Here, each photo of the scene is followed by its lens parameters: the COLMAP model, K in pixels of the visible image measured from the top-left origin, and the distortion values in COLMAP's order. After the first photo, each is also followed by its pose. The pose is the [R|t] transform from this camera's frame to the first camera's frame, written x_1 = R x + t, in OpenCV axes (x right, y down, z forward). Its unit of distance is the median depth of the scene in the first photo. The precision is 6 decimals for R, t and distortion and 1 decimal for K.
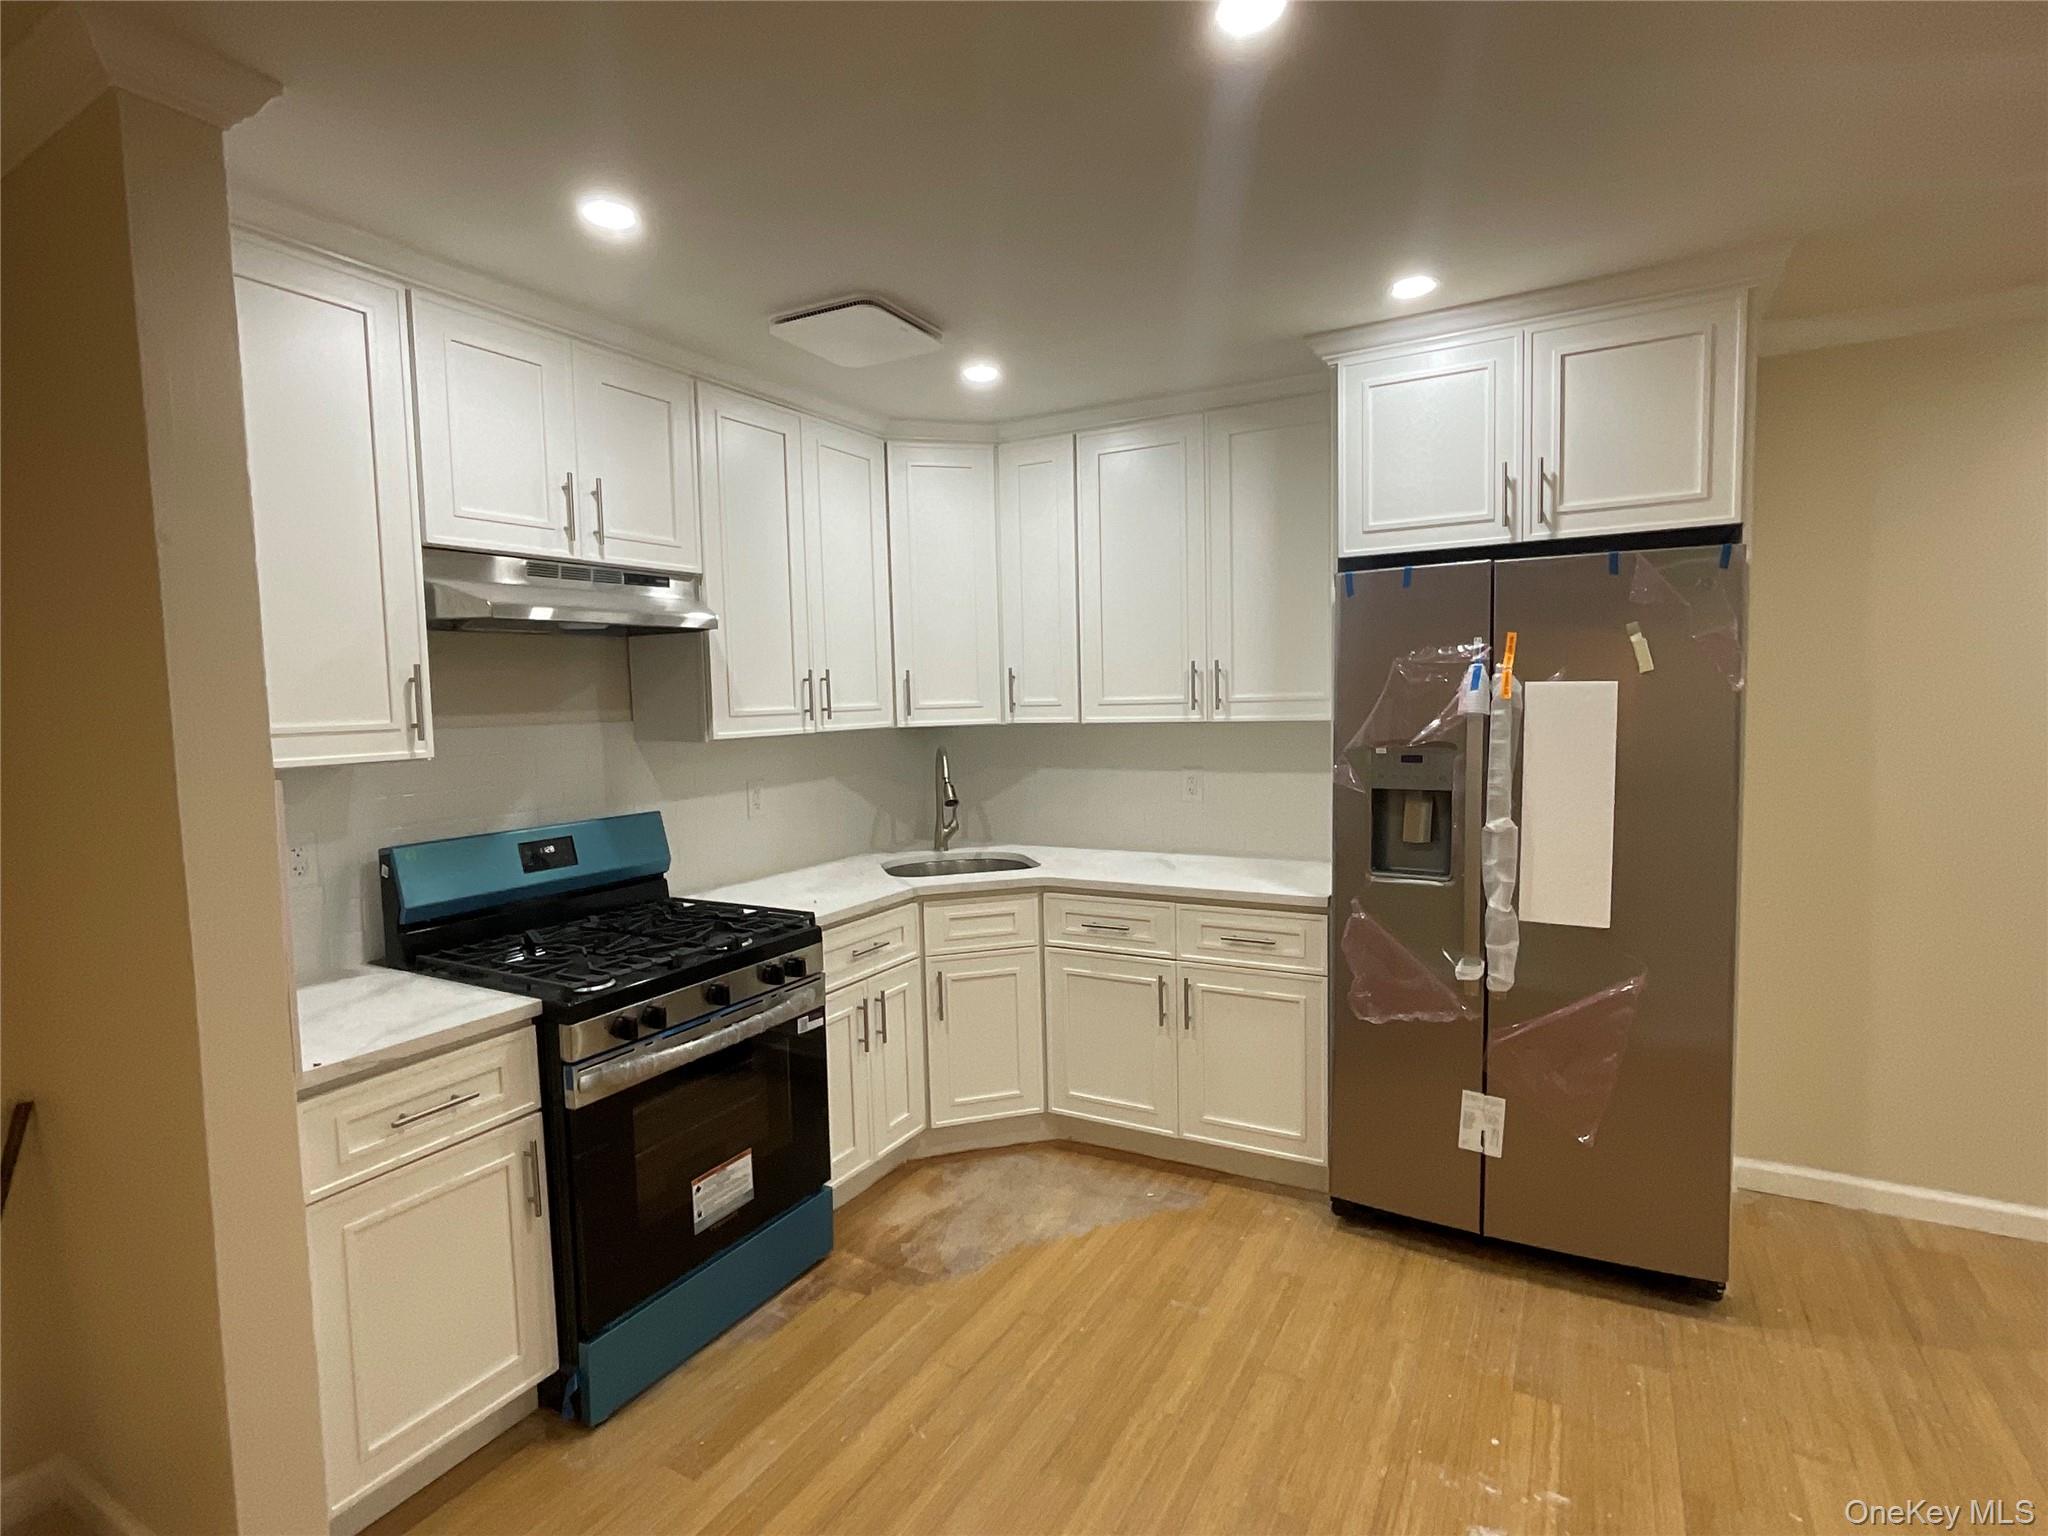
lens RADIAL K [[1009.9, 0, 1021.9], [0, 1009.9, 767.8], [0, 0, 1]] dist [-0.003325, 0.002734]
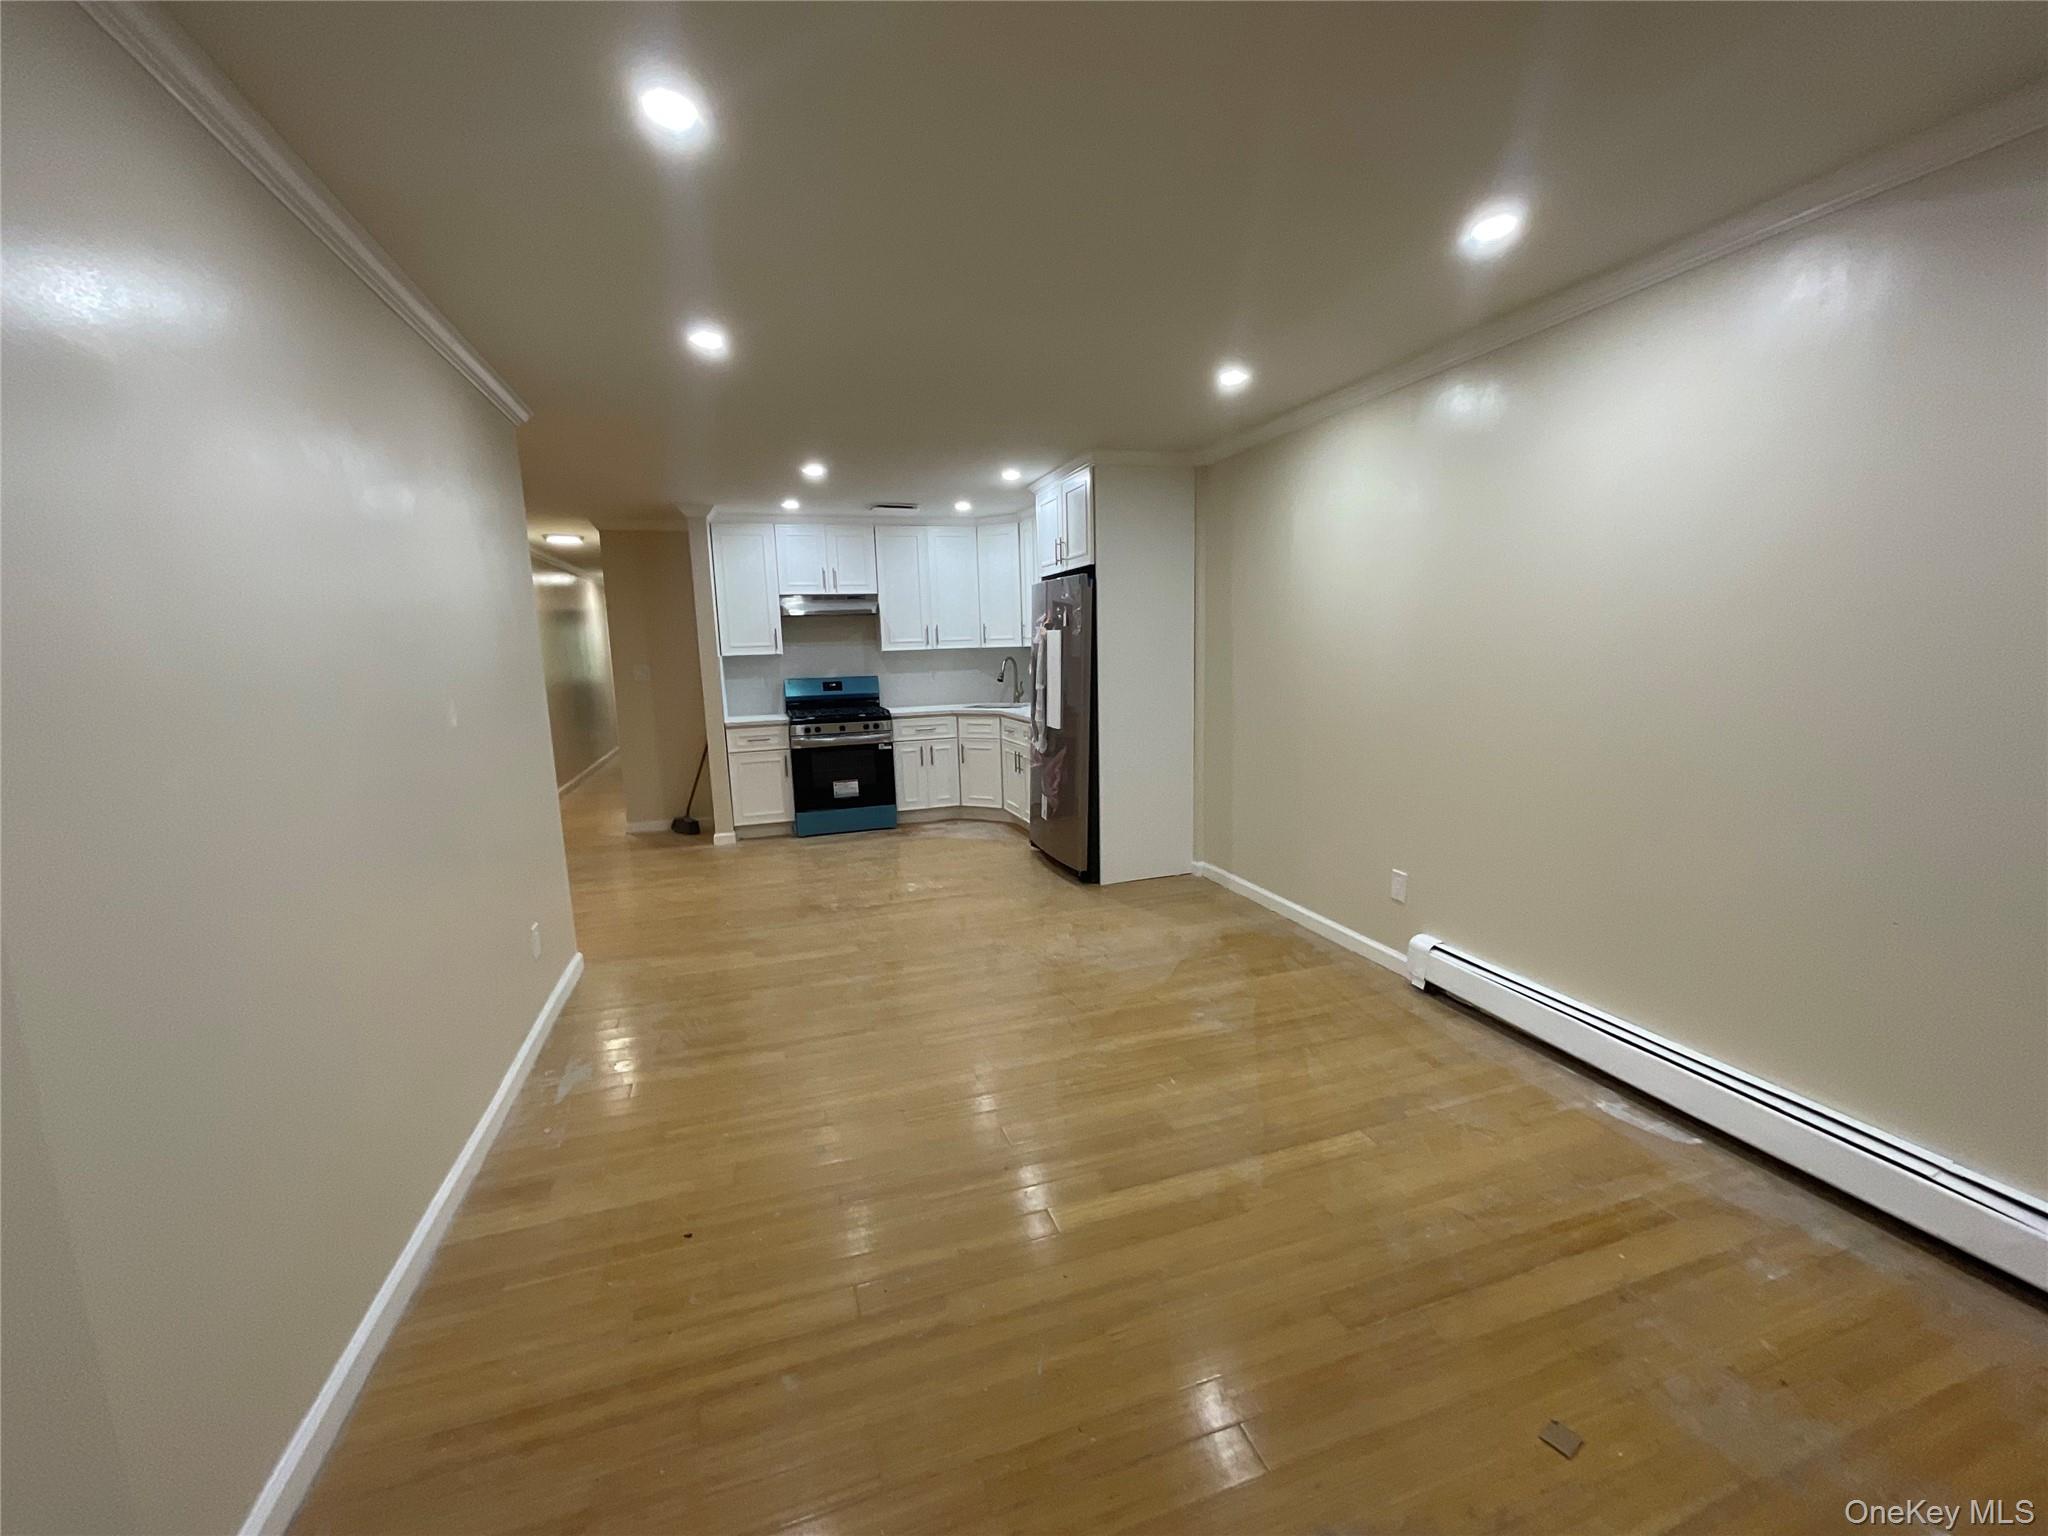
lens RADIAL K [[830.9, 0, 1030.4], [0, 830.9, 766.8], [0, 0, 1]] dist [0.004456, 0.002573]
pose [[0.740475, 0.102461, -0.664228, 1.726521], [-0.034918, 0.992841, 0.114226, 0.016020], [0.671176, -0.061388, 0.738752, -0.525952]]
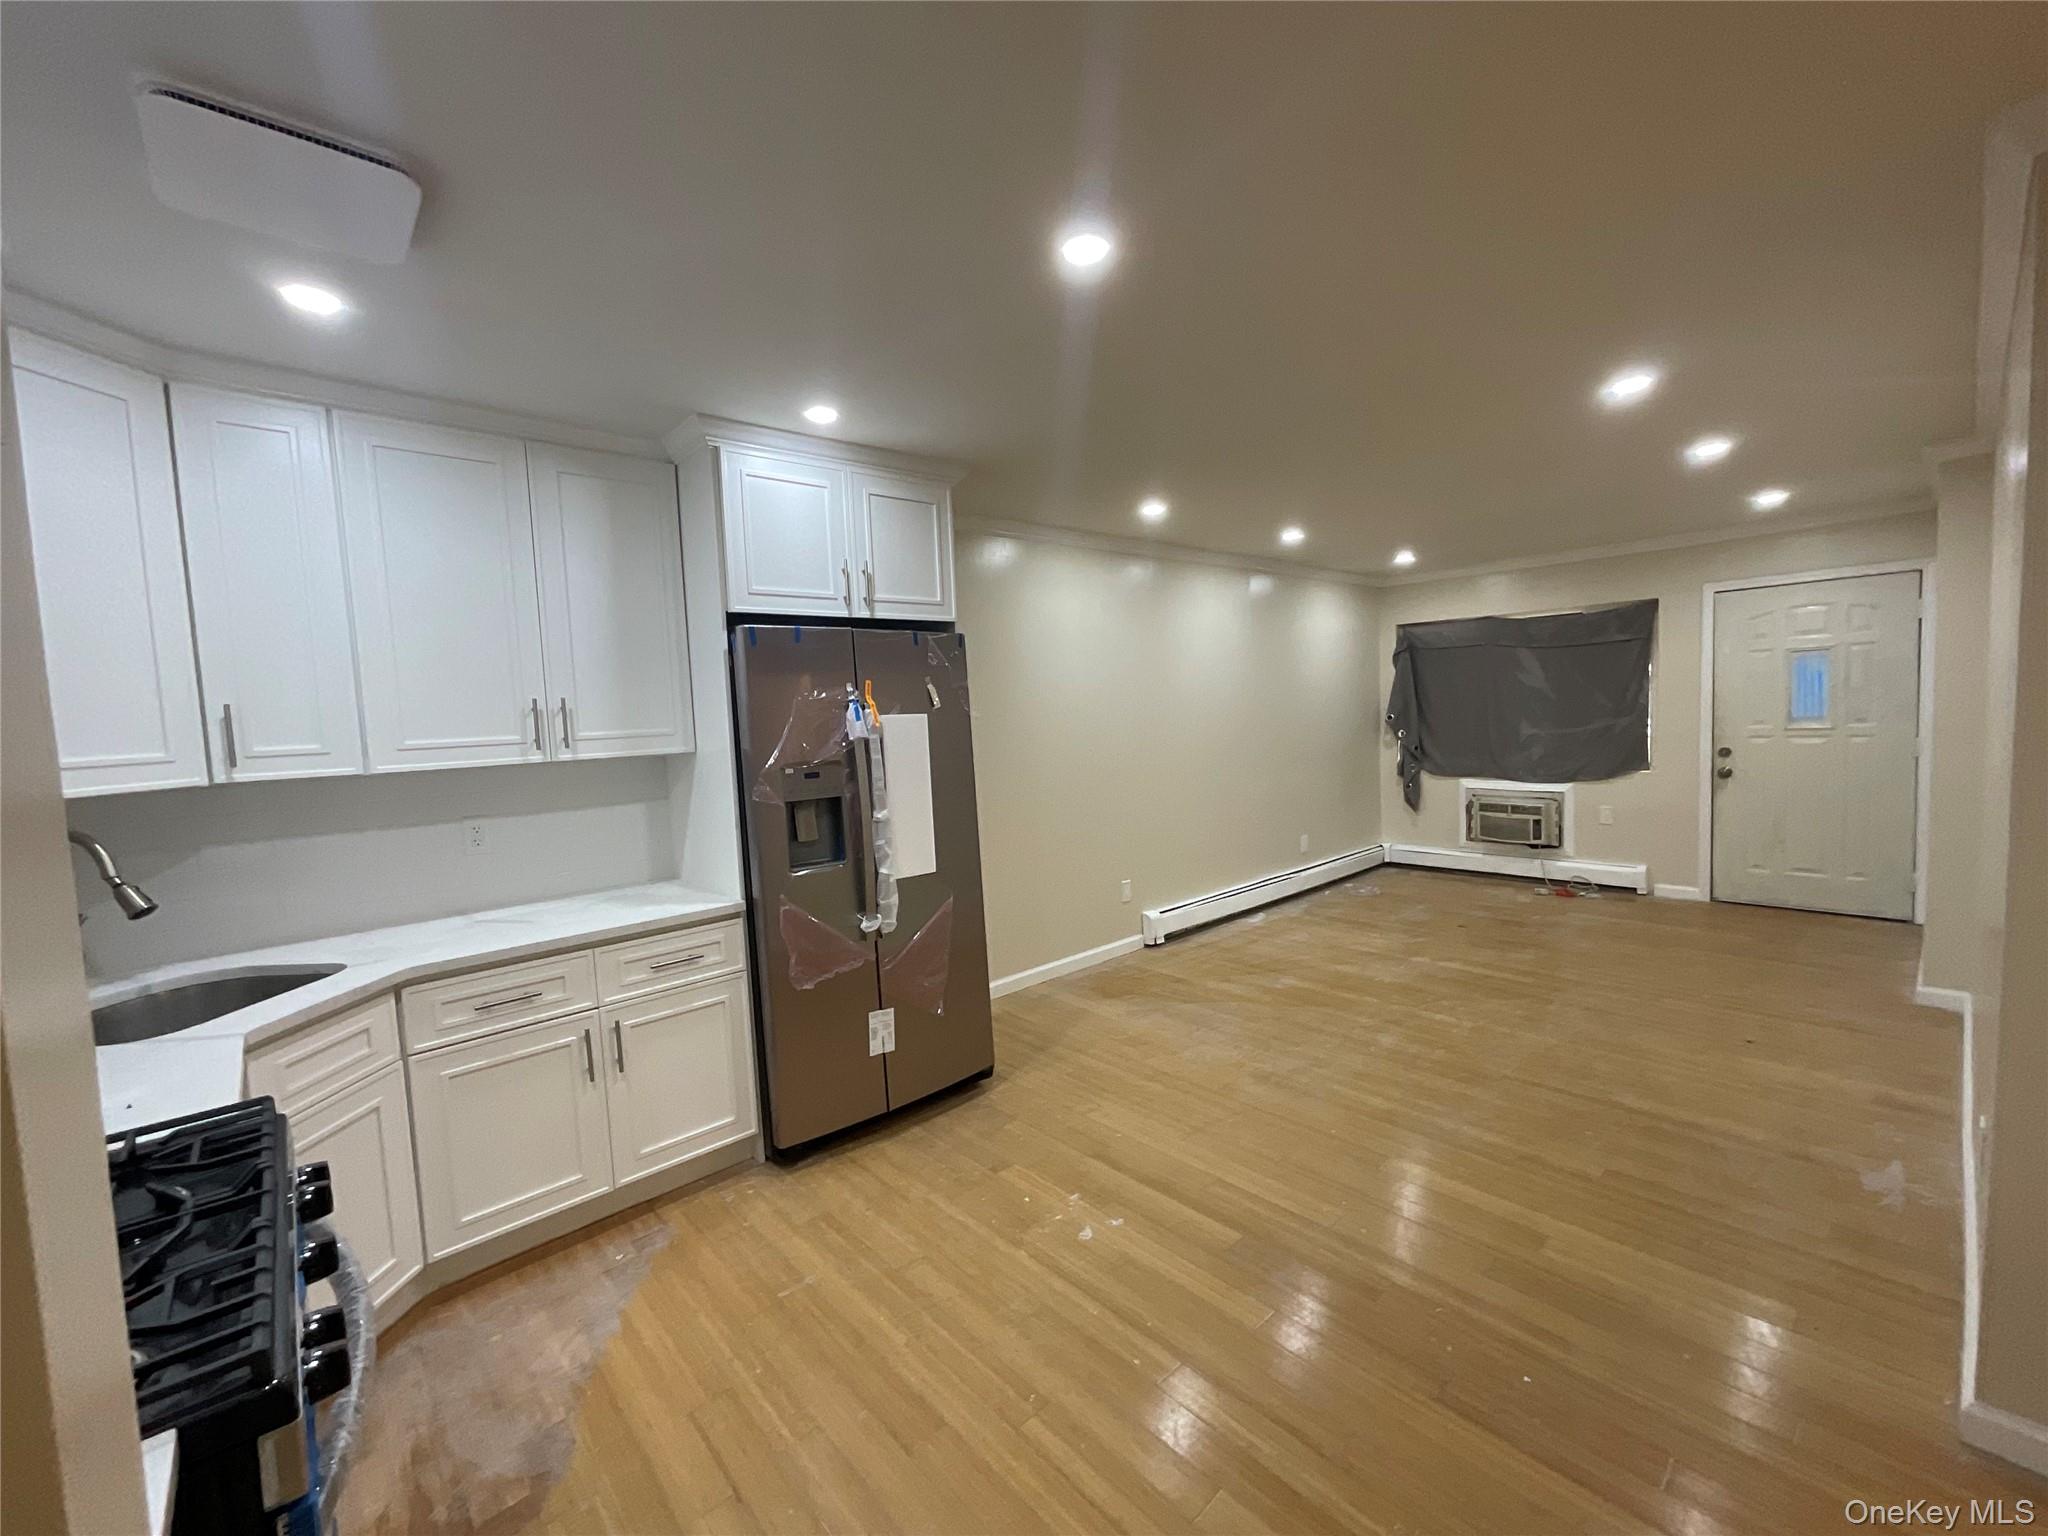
lens RADIAL K [[830.9, 0, 1027.6], [0, 830.9, 768.0], [0, 0, 1]] dist [0.004456, 0.002573]
pose [[0.326676, -0.061640, 0.943124, -0.518294], [0.099793, 0.994543, 0.030435, -0.023165], [-0.939853, 0.084175, 0.331044, 0.386183]]
